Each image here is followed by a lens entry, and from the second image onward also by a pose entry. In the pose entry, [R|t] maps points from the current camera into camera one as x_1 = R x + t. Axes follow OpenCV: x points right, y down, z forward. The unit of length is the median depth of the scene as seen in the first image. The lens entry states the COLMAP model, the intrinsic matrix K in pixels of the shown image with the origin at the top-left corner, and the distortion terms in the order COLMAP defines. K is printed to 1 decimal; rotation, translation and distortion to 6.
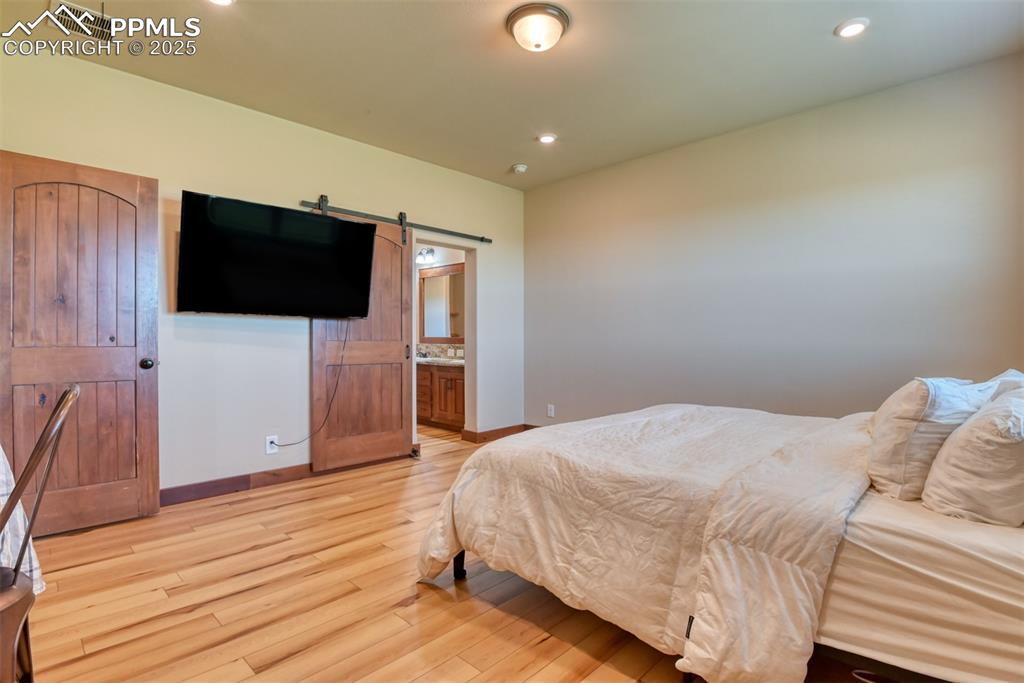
lens RADIAL K [[501.3, 0, 515.0], [0, 501.3, 339.3], [0, 0, 1]] dist [-0.028043, -0.002221]
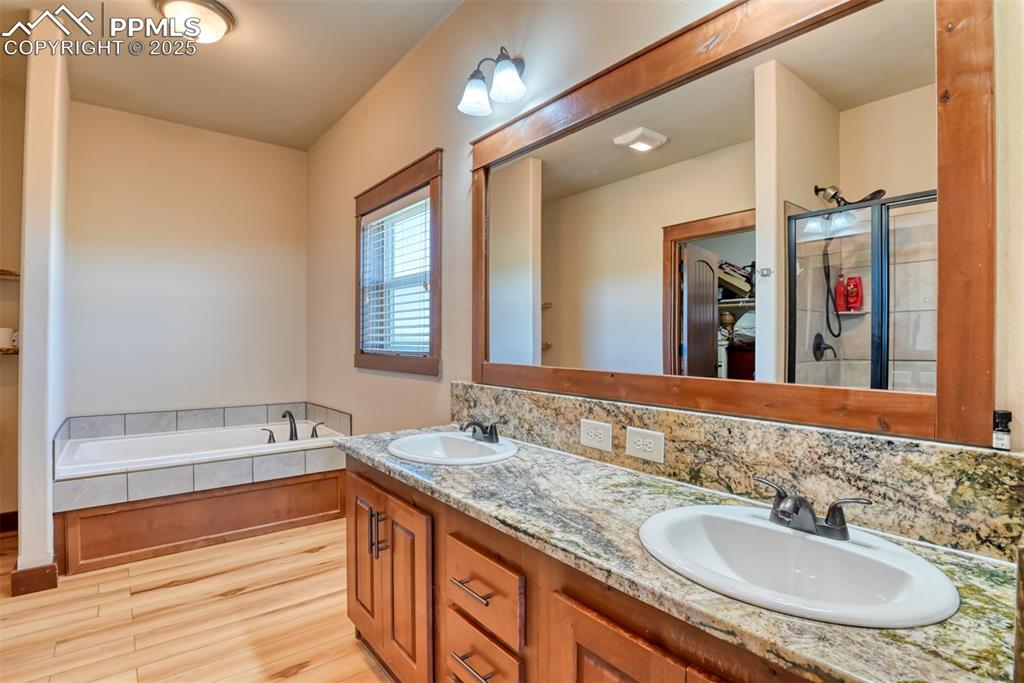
lens RADIAL K [[501.3, 0, 506.9], [0, 501.3, 346.4], [0, 0, 1]] dist [-0.028043, -0.002221]
pose [[0.989992, 0.002831, -0.141097, -0.138149], [-0.002100, 0.999984, 0.005330, -0.017742], [0.141110, -0.004981, 0.989981, 0.760055]]
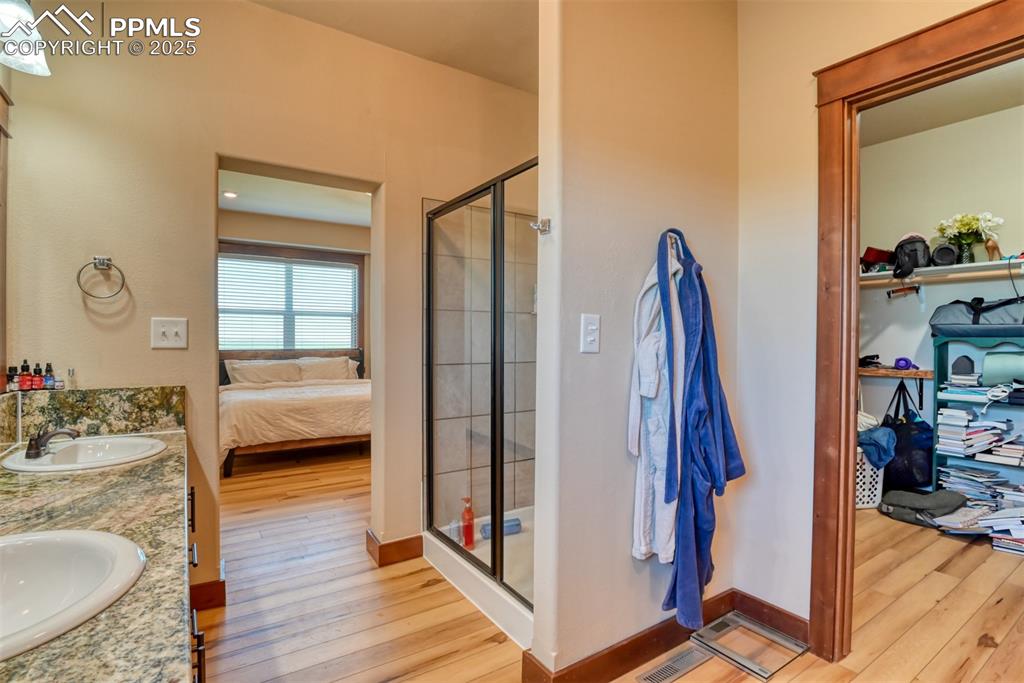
lens RADIAL K [[501.3, 0, 510.1], [0, 501.3, 345.1], [0, 0, 1]] dist [-0.028043, -0.002221]
pose [[-0.974552, -0.007307, 0.224042, -0.357642], [-0.004194, 0.999888, 0.014367, -0.020373], [-0.224122, 0.013061, -0.974474, 1.115290]]
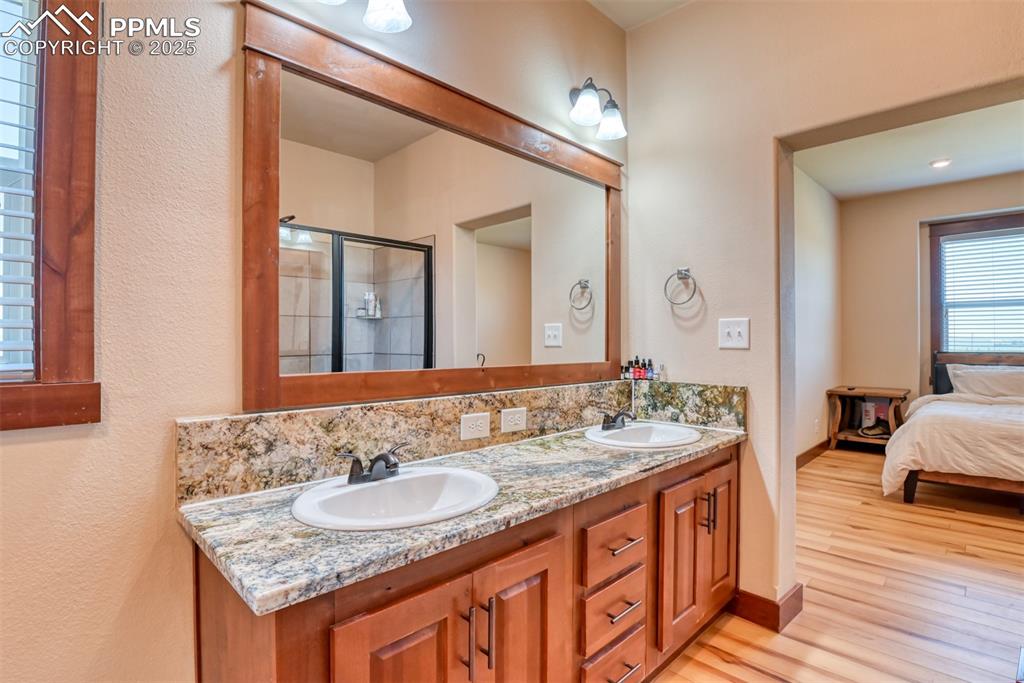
lens RADIAL K [[501.3, 0, 516.5], [0, 501.3, 341.7], [0, 0, 1]] dist [-0.028043, -0.002221]
pose [[0.019282, -0.003912, 0.999806, -0.402519], [0.006751, 0.999970, 0.003783, -0.019399], [-0.999791, 0.006677, 0.019308, 0.985135]]
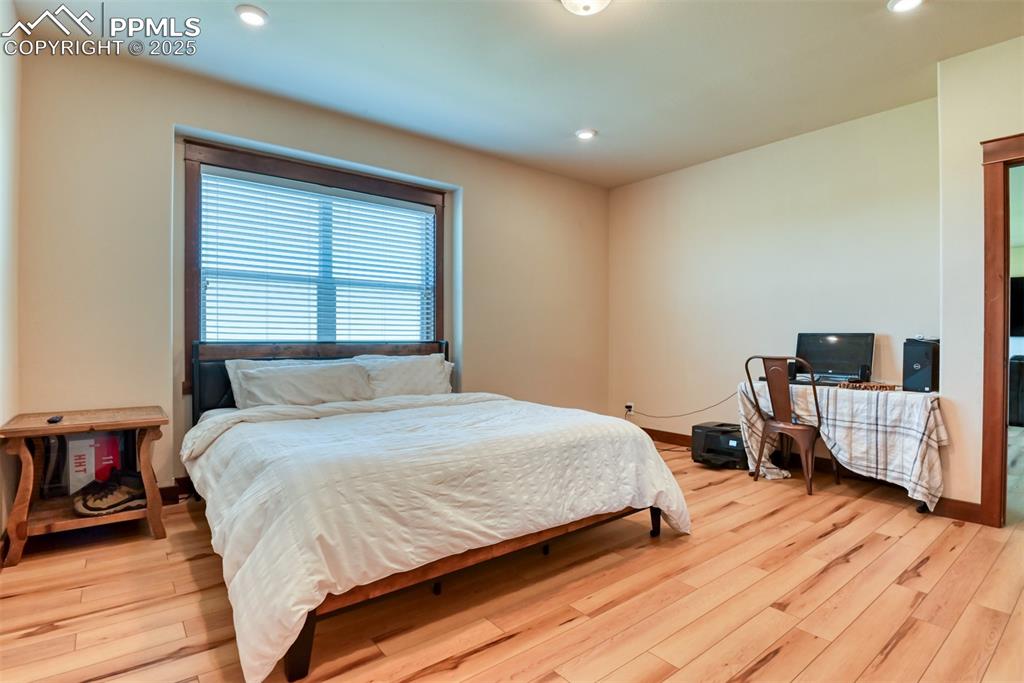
lens RADIAL K [[501.3, 0, 513.3], [0, 501.3, 345.0], [0, 0, 1]] dist [-0.028043, -0.002221]
pose [[-0.990985, -0.002510, 0.133948, 0.025976], [-0.001439, 0.999966, 0.008091, 0.003602], [-0.133964, 0.007825, -0.990955, 0.774336]]
